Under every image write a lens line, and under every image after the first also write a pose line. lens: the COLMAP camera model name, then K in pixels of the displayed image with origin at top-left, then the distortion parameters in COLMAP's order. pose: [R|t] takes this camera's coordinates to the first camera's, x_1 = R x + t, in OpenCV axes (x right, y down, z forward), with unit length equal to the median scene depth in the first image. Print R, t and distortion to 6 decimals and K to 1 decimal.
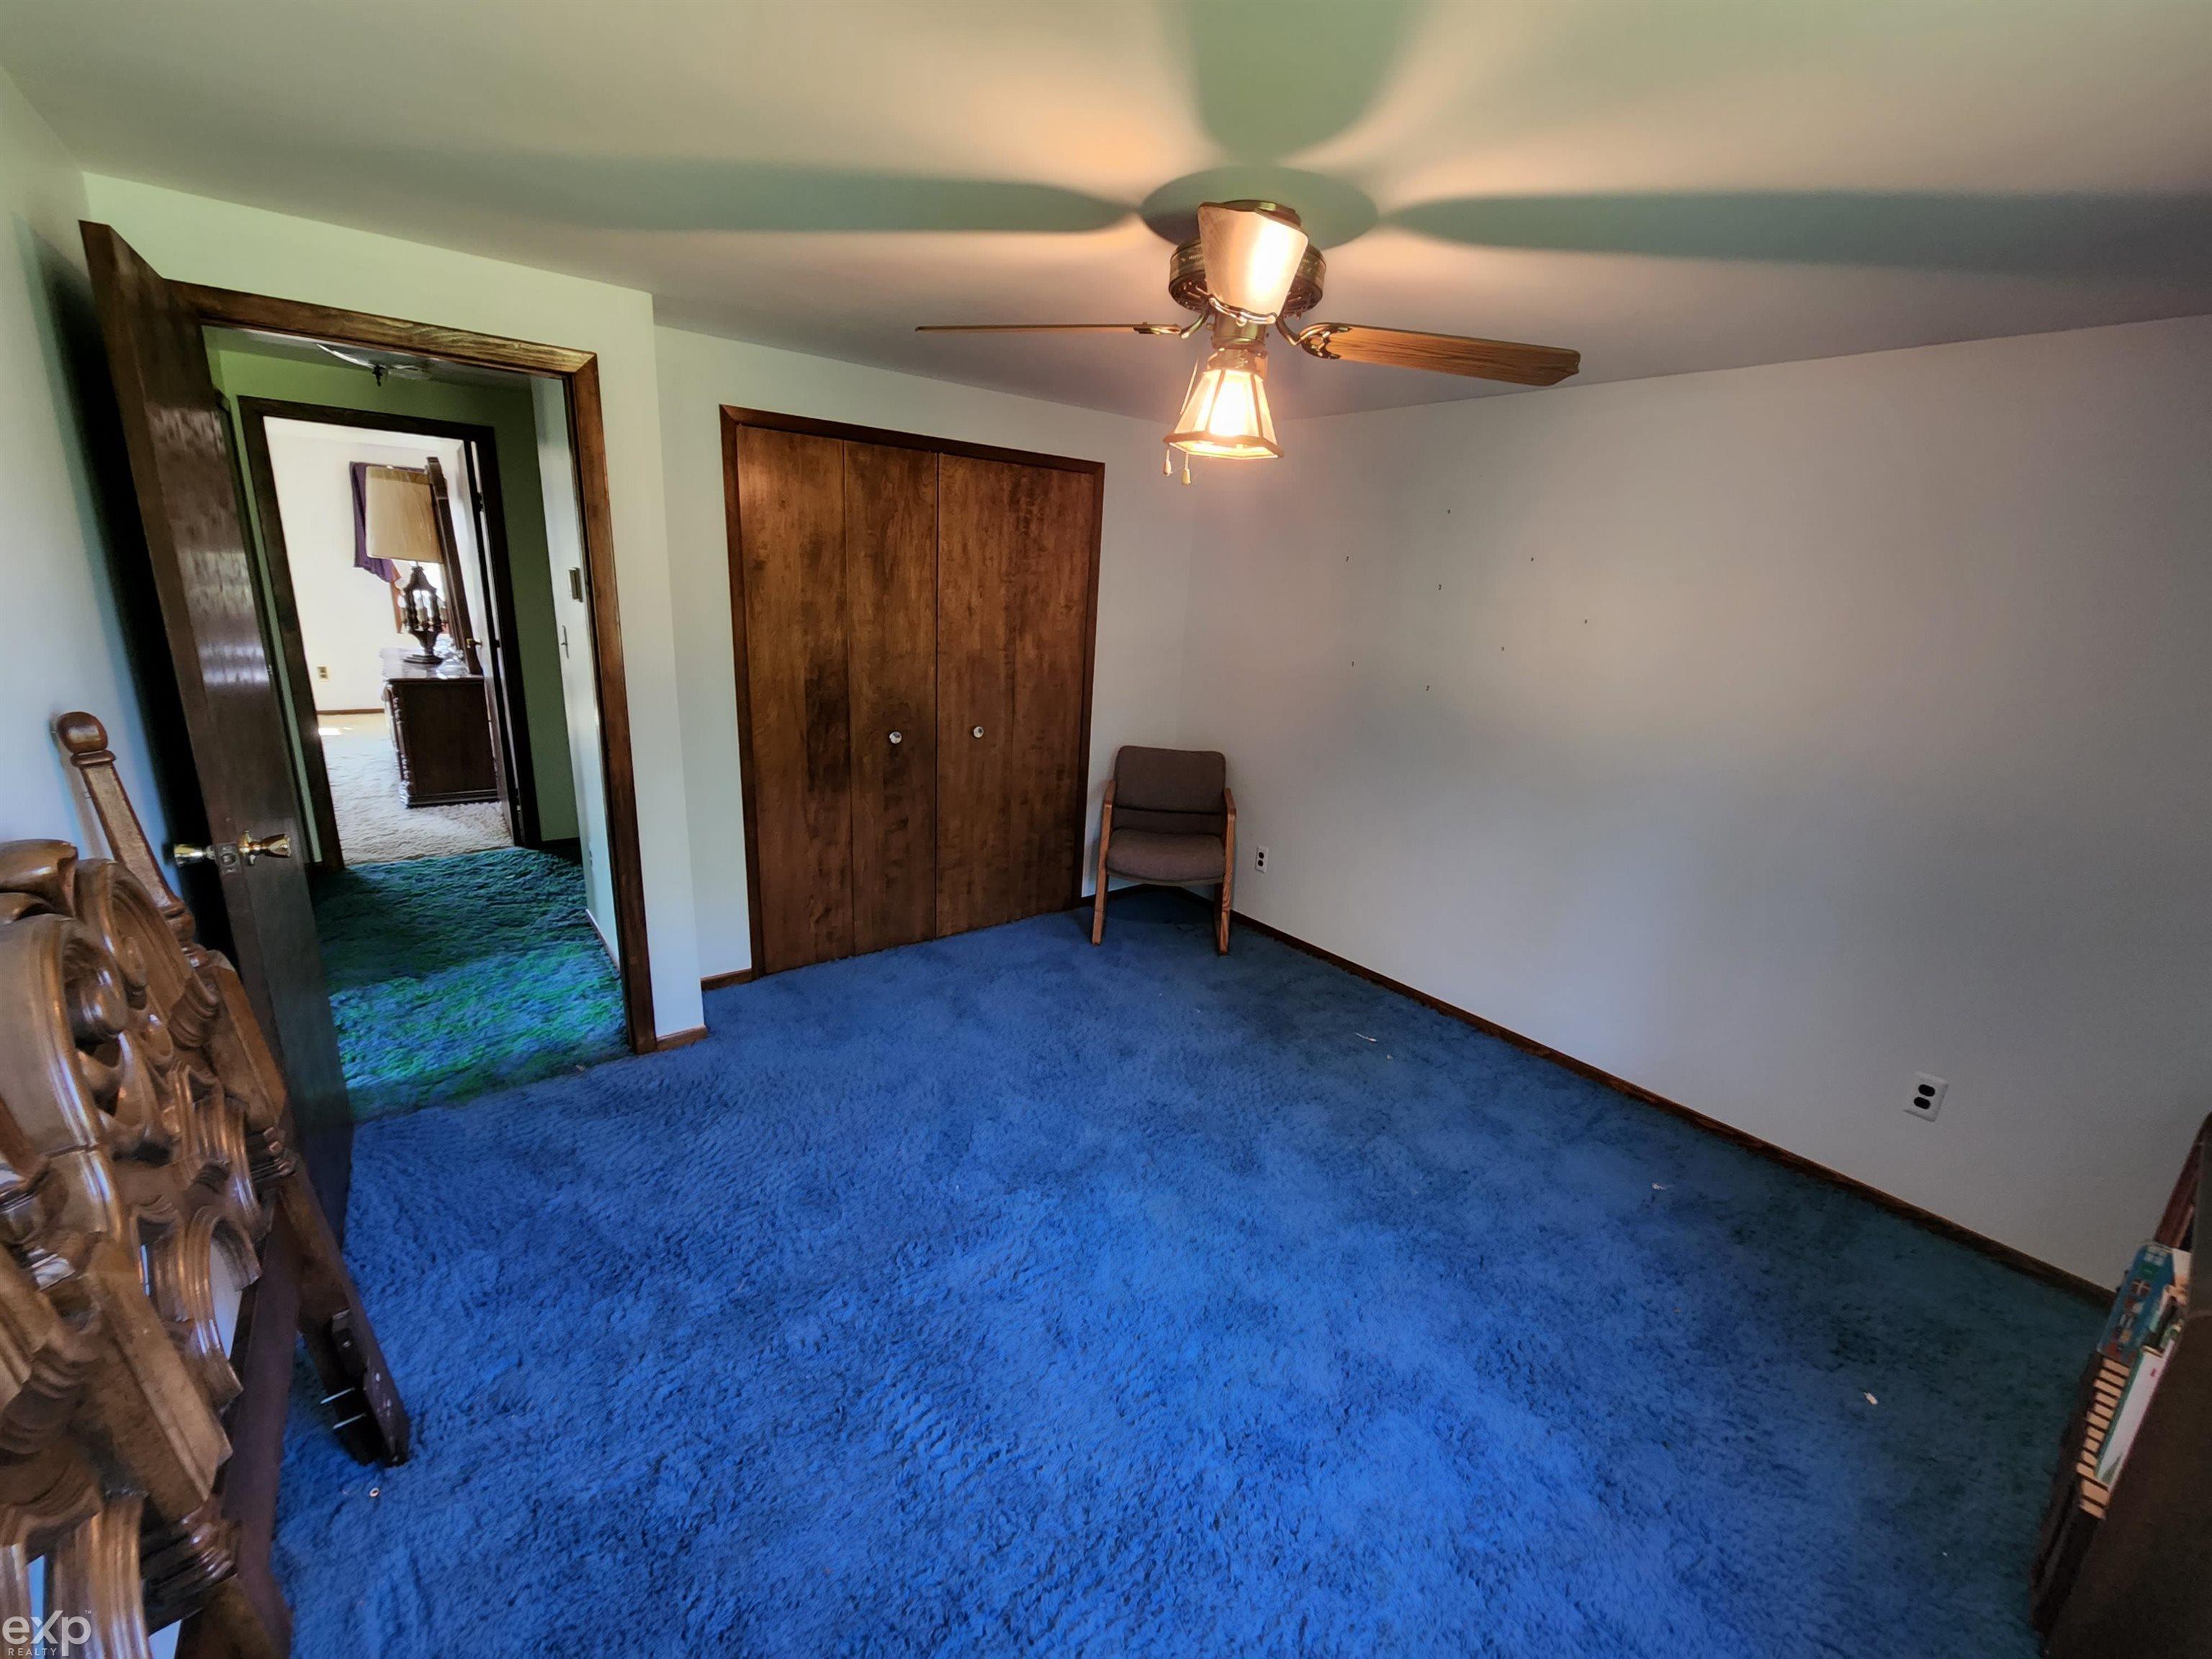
lens RADIAL K [[901.3, 0, 1122.7], [0, 901.3, 830.9], [0, 0, 1]] dist [0.000466, 0.000079]
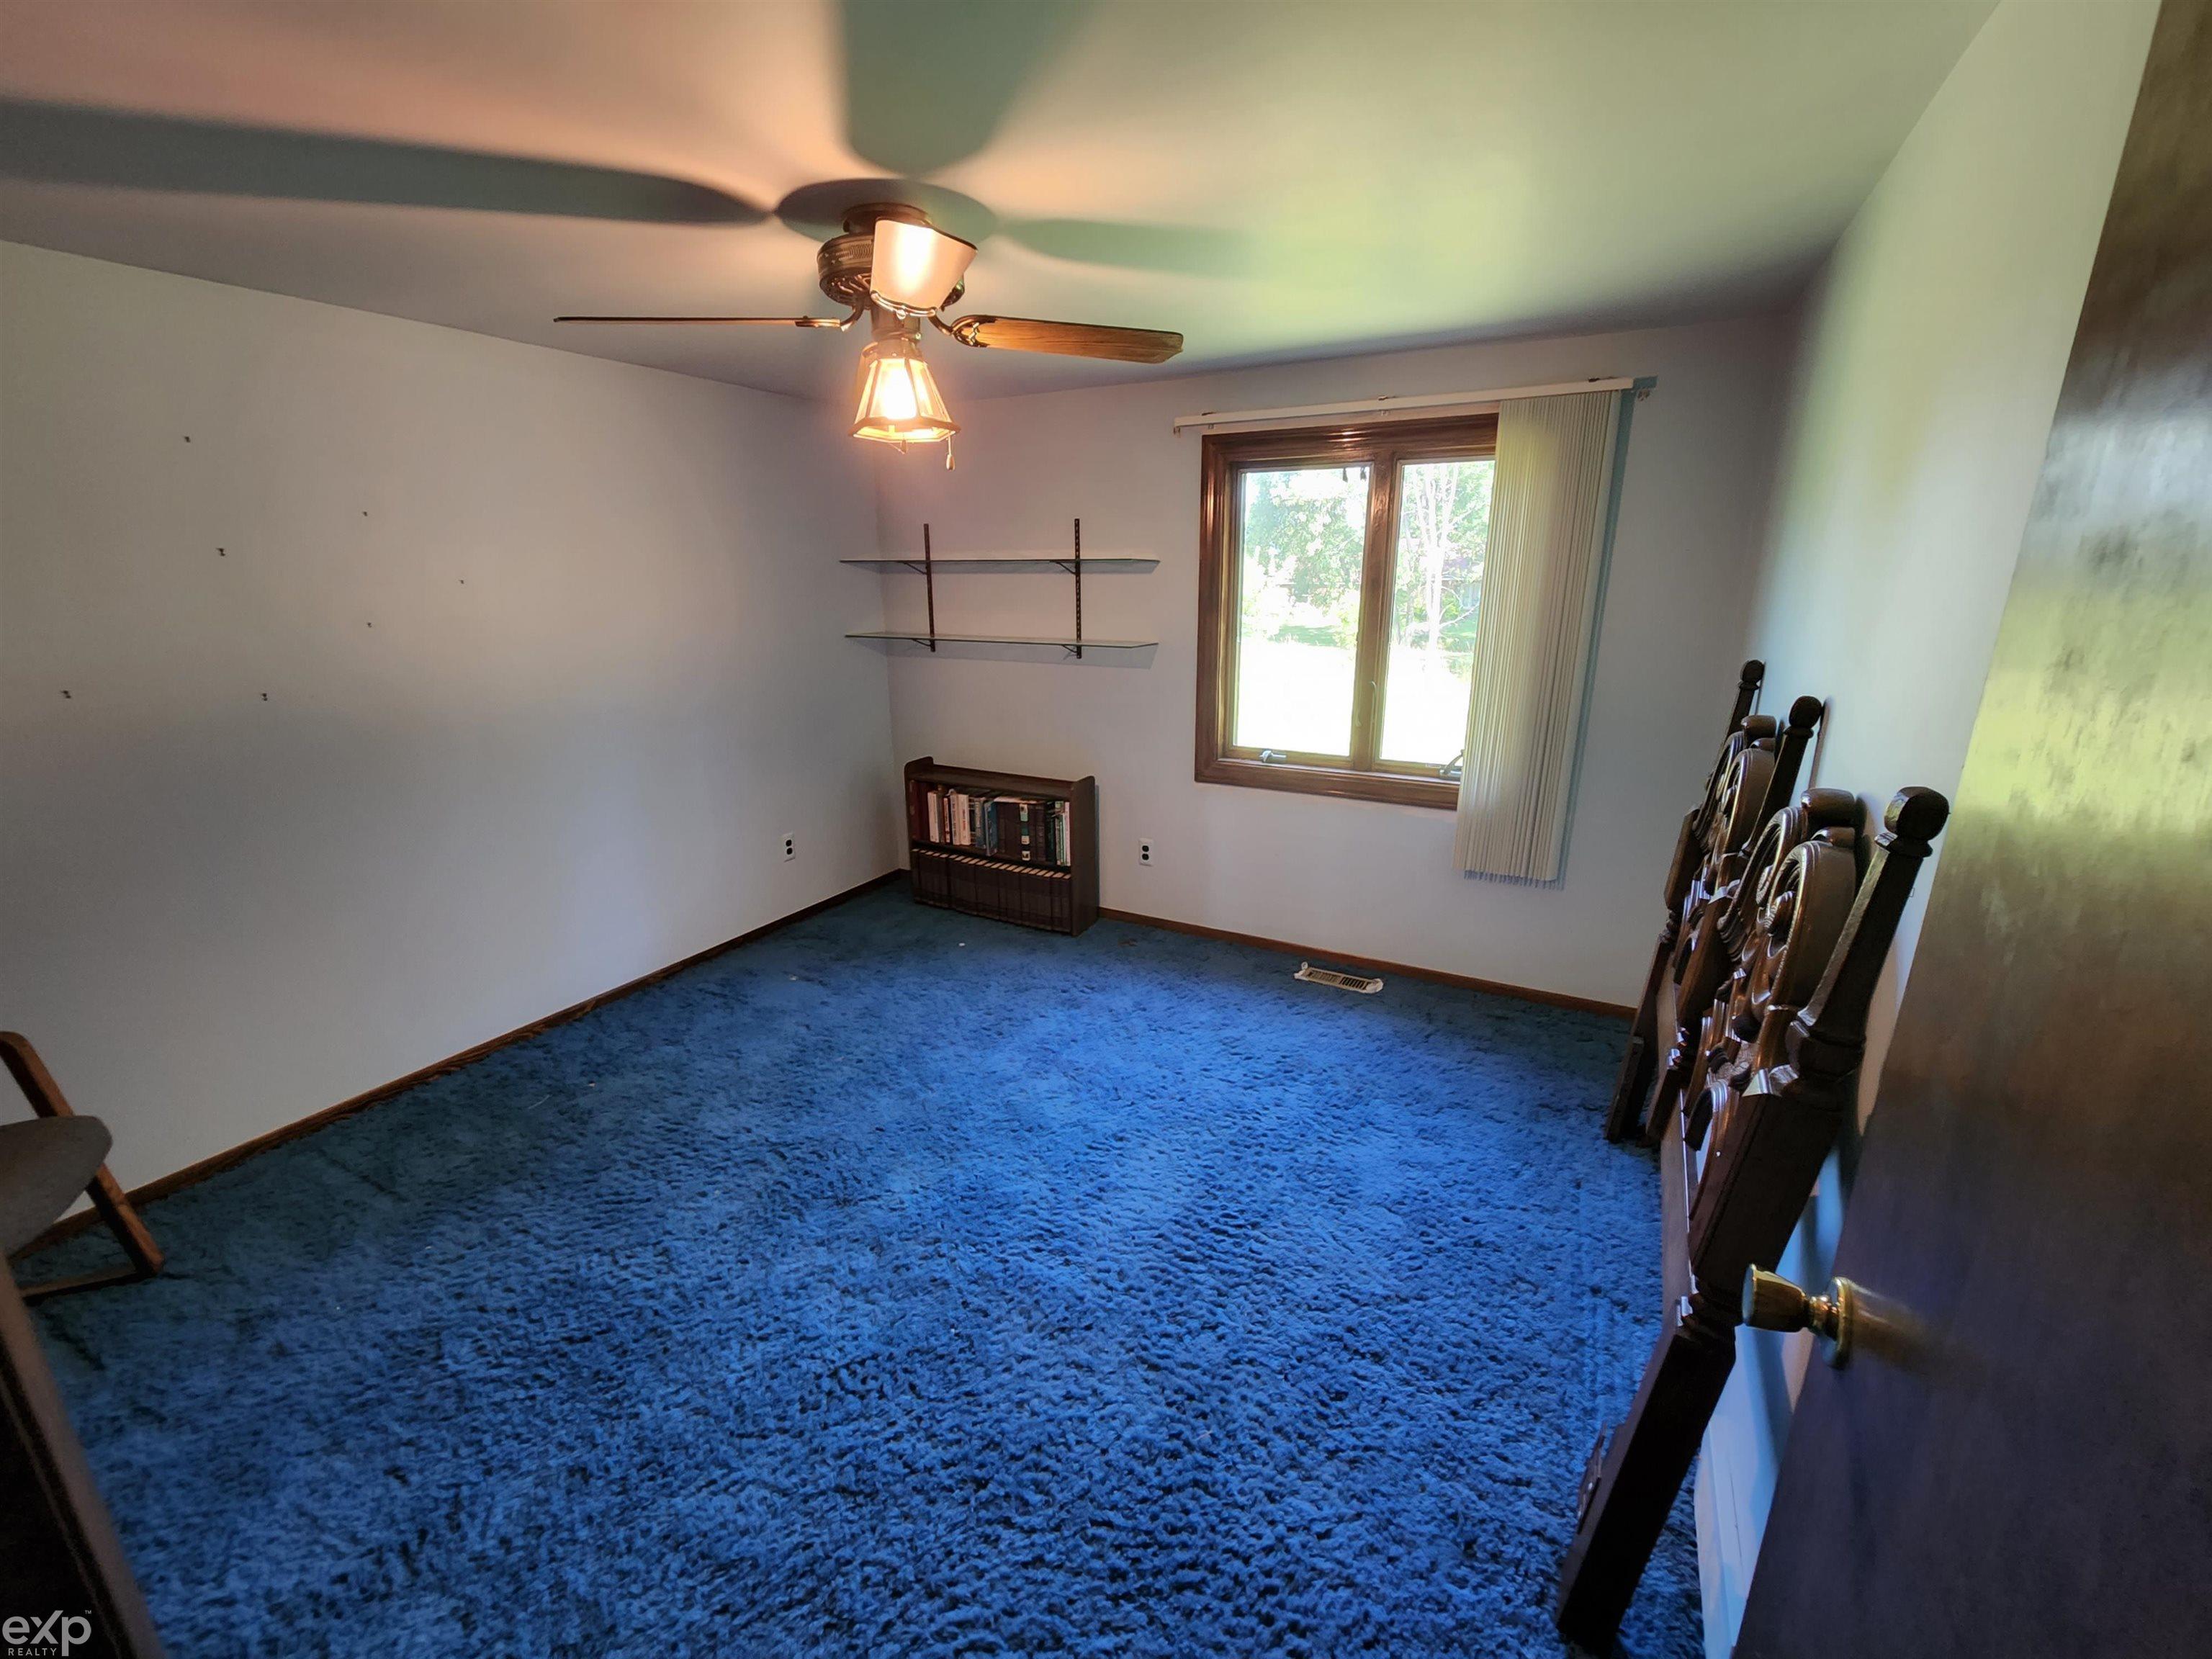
lens RADIAL K [[901.3, 0, 1122.7], [0, 901.3, 830.9], [0, 0, 1]] dist [0.000466, 0.000079]
pose [[-0.403052, -0.305305, 0.862750, -0.777175], [0.229225, 0.878986, 0.418138, -0.282328], [-0.886005, 0.366296, -0.284293, 0.919952]]
